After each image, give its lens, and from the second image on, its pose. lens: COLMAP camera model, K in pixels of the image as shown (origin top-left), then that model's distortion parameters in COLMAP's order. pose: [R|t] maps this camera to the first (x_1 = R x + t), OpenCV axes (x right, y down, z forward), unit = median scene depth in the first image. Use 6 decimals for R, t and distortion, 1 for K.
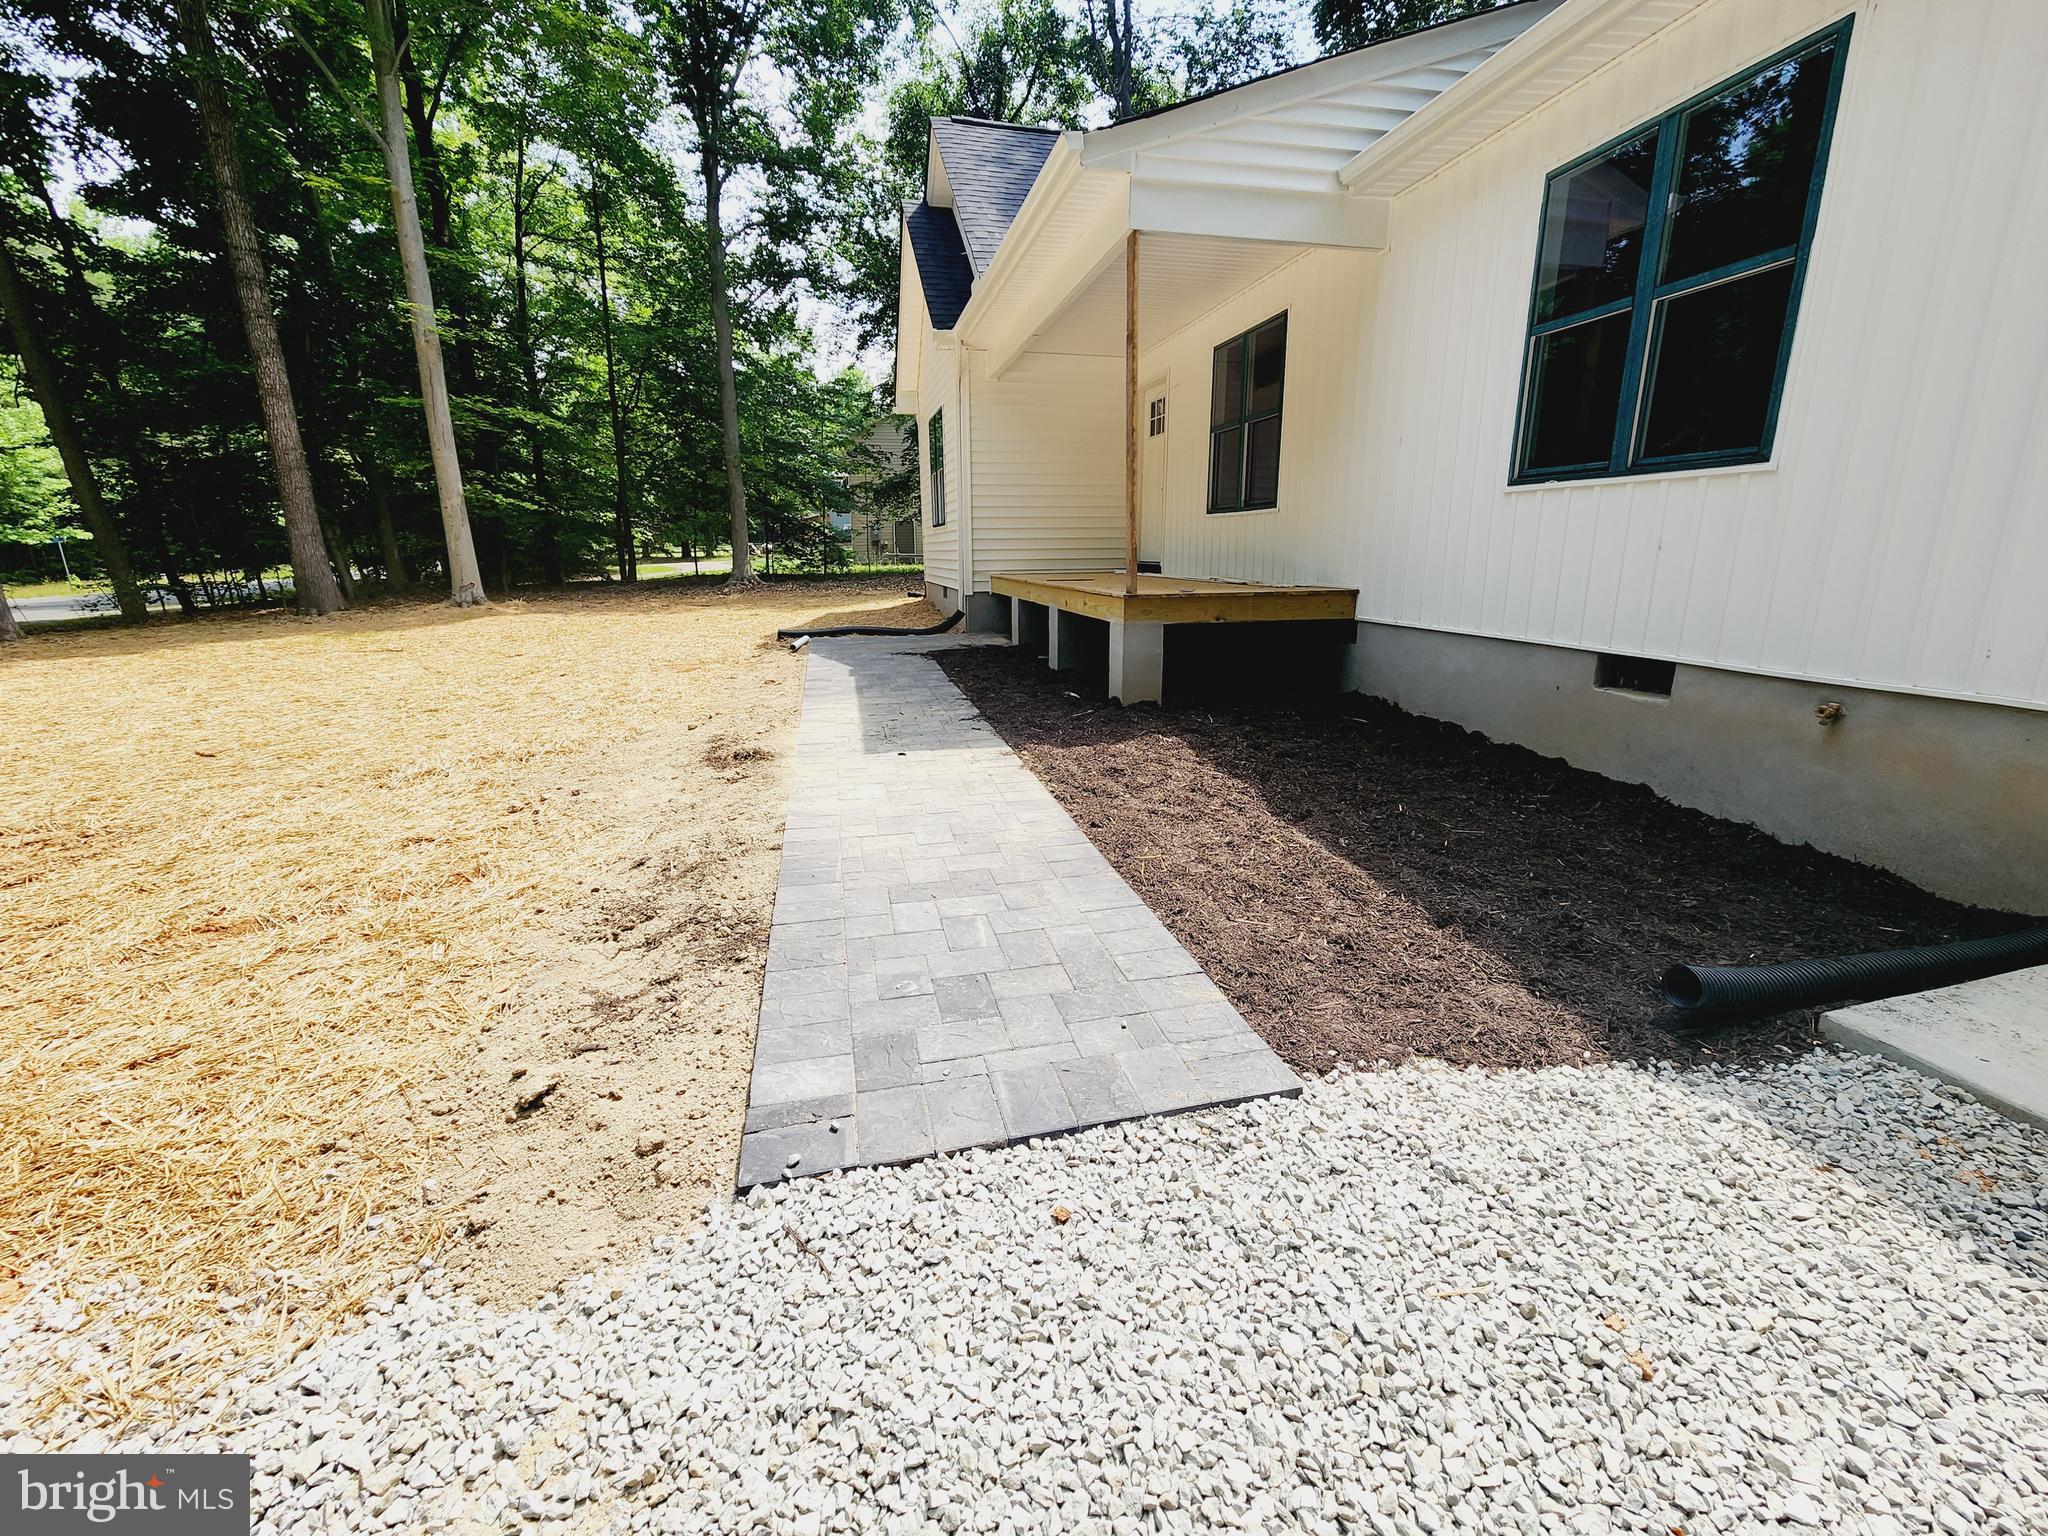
lens RADIAL K [[841.3, 0, 1031.5], [0, 841.3, 759.8], [0, 0, 1]] dist [0.000351, 0.000302]
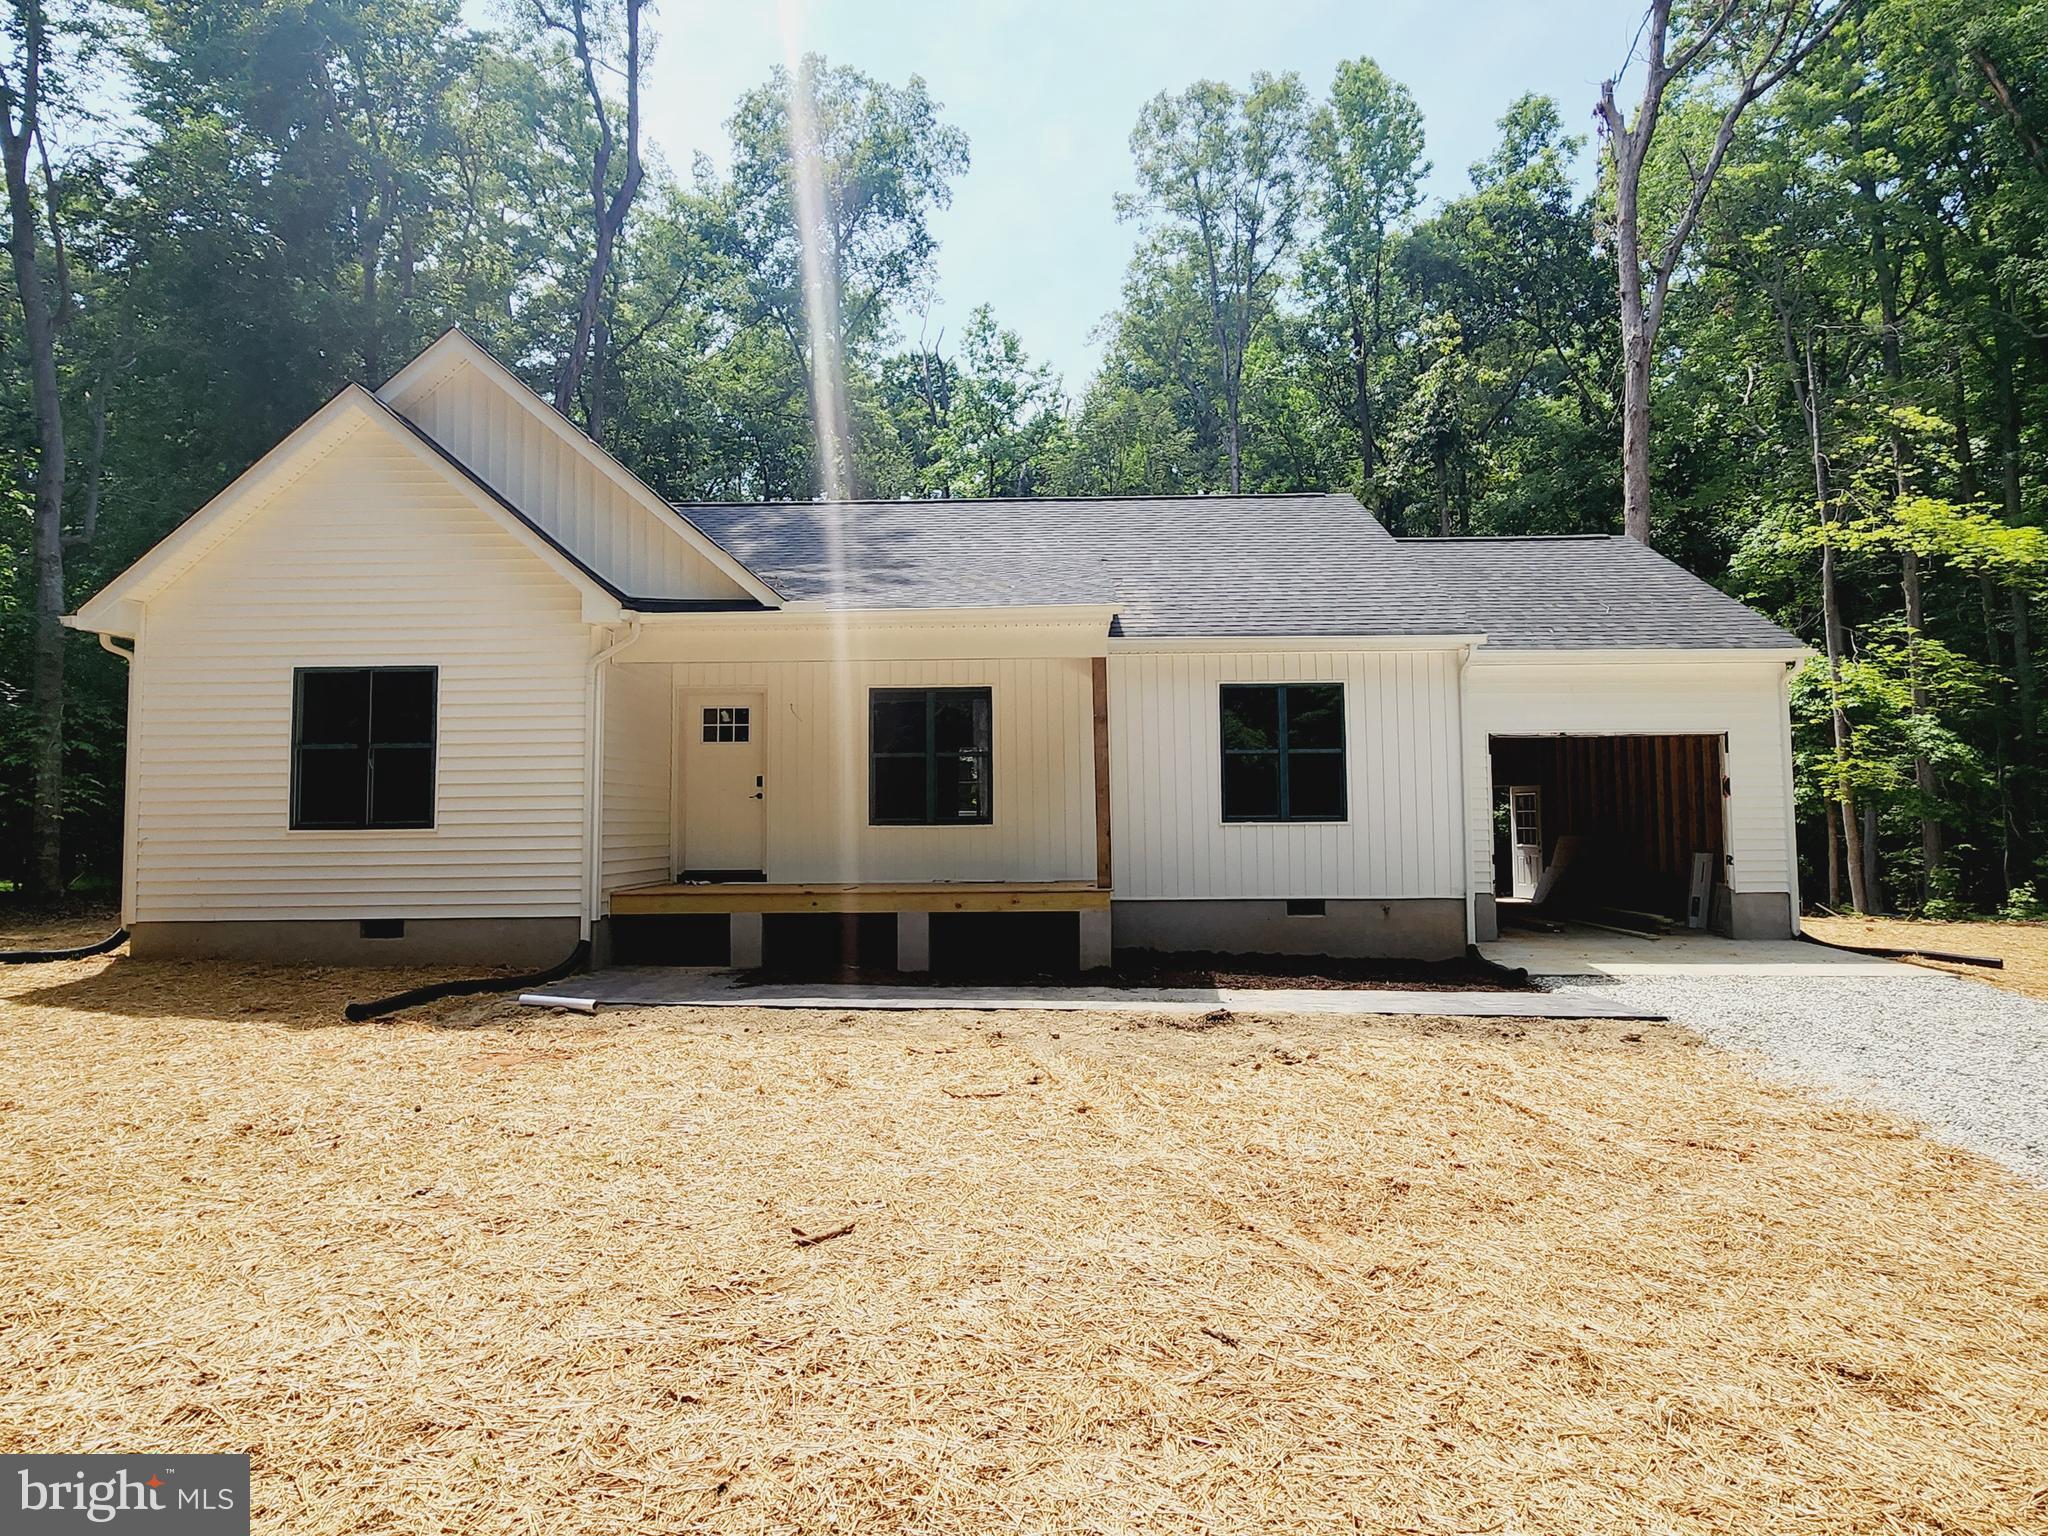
lens RADIAL K [[1178.6, 0, 1009.7], [0, 1178.6, 761.9], [0, 0, 1]] dist [0.000729, -0.000316]
pose [[0.268089, 0.054705, 0.961840, -1.501778], [0.241446, 0.962708, -0.122051, -0.164853], [-0.932648, 0.264953, 0.244883, 0.503260]]
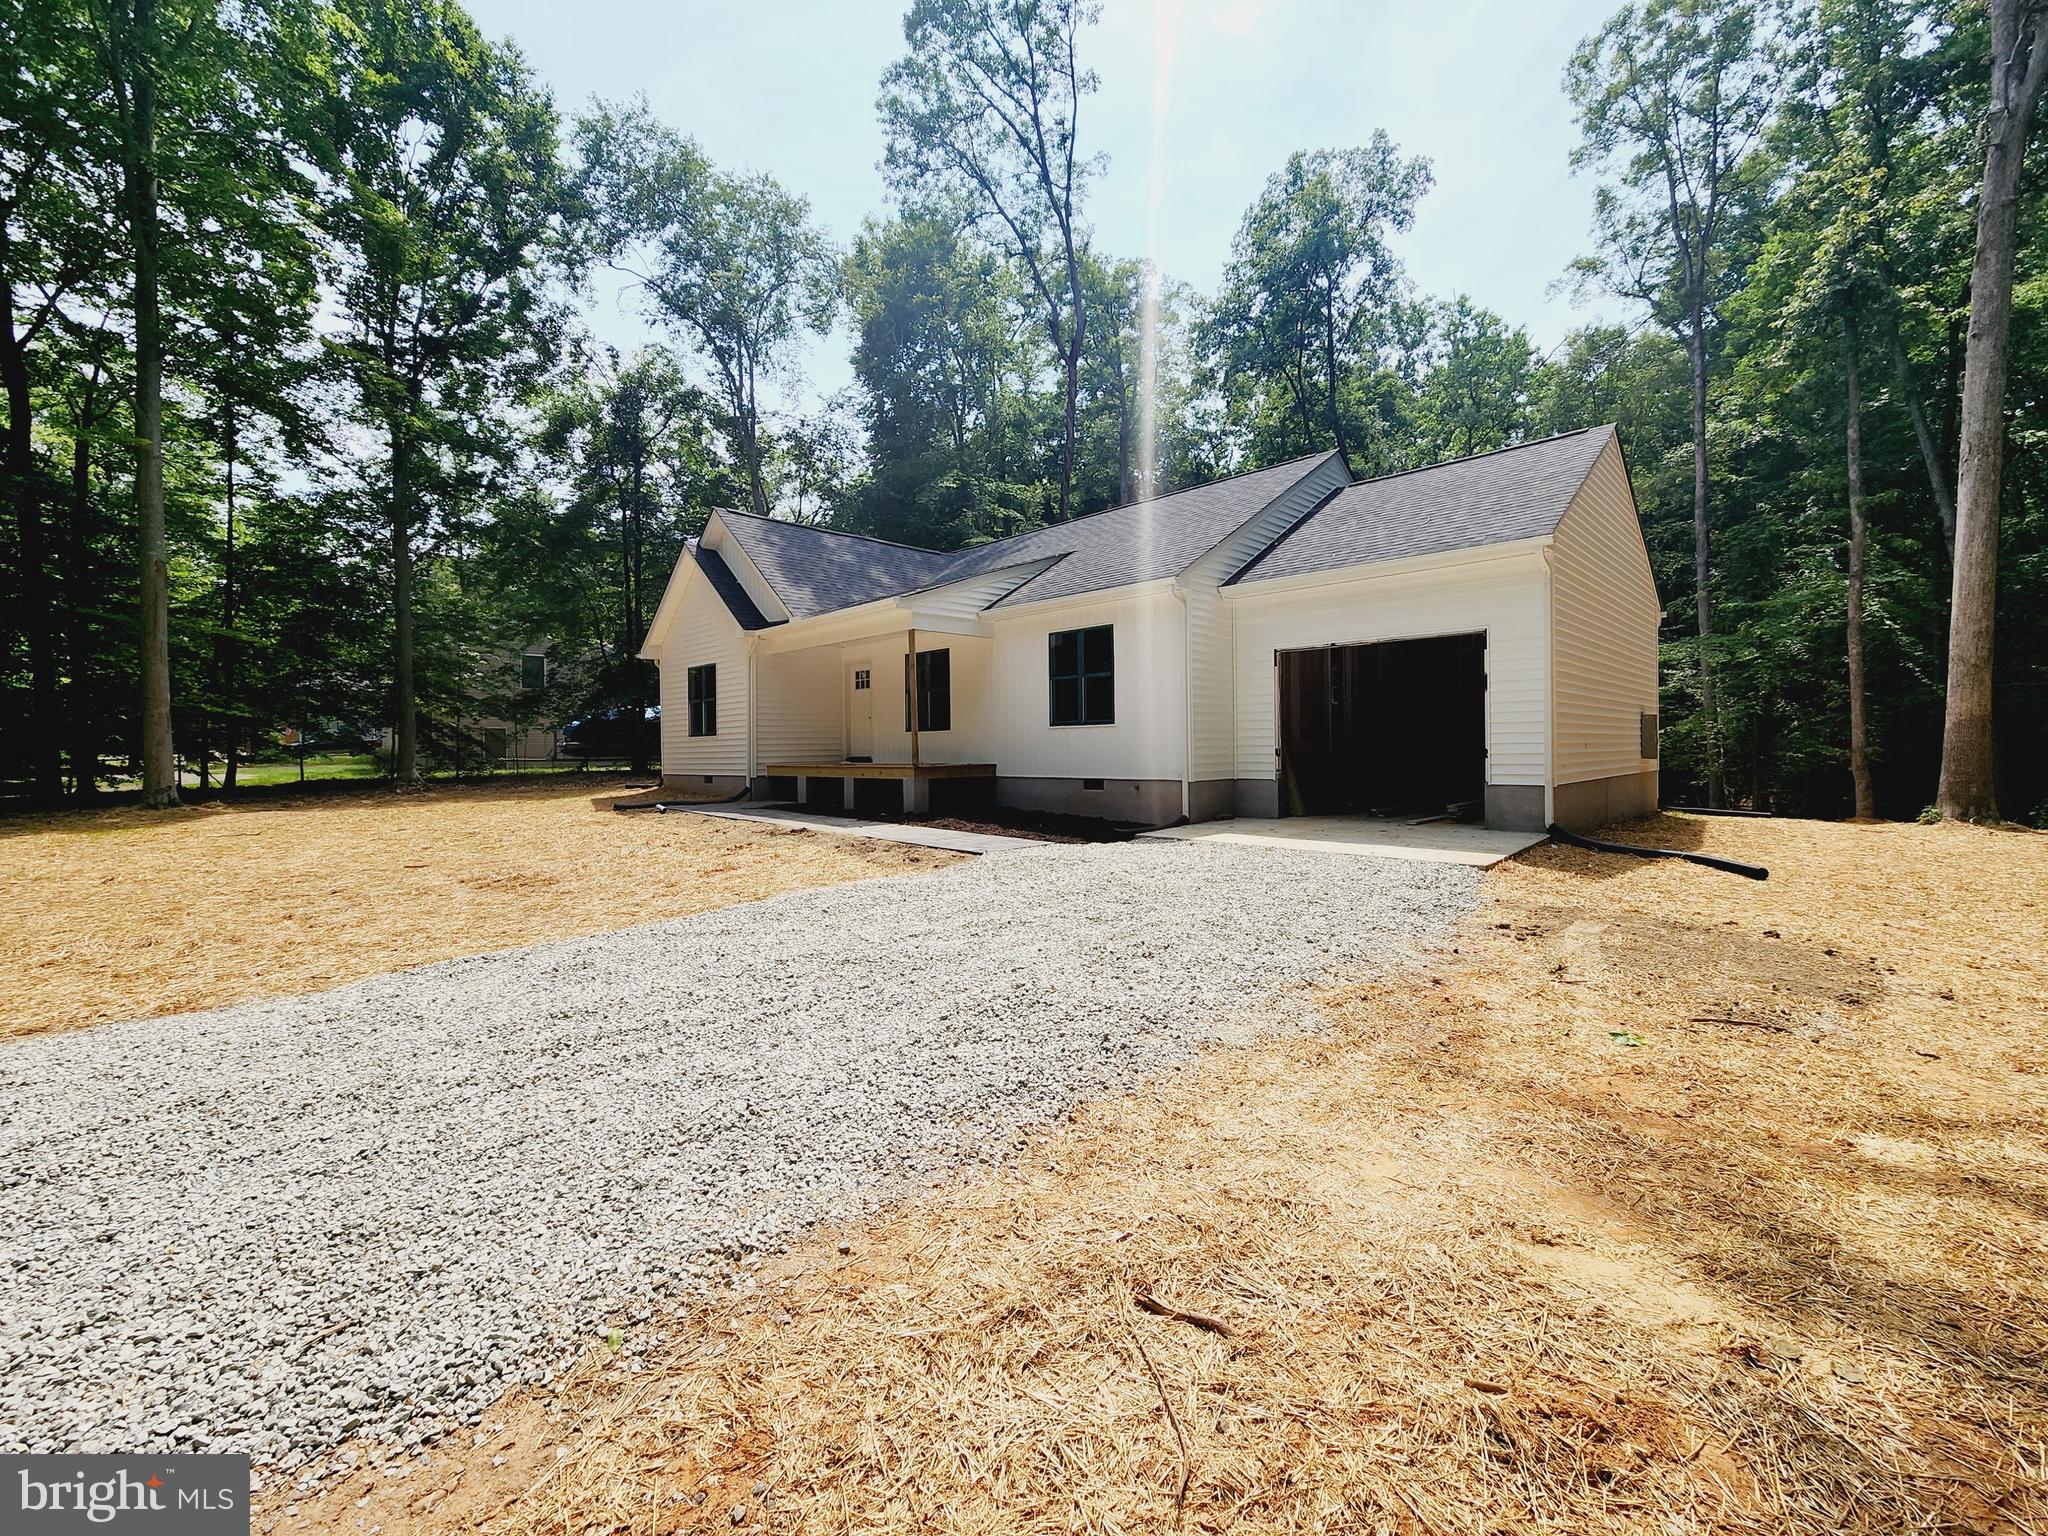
lens RADIAL K [[841.3, 0, 1035.9], [0, 841.3, 768.2], [0, 0, 1]] dist [0.000351, 0.000302]
pose [[0.855855, -0.016998, 0.516936, -0.674150], [0.134068, 0.972590, -0.189986, 0.249491], [-0.499538, 0.231905, 0.834675, -0.943820]]
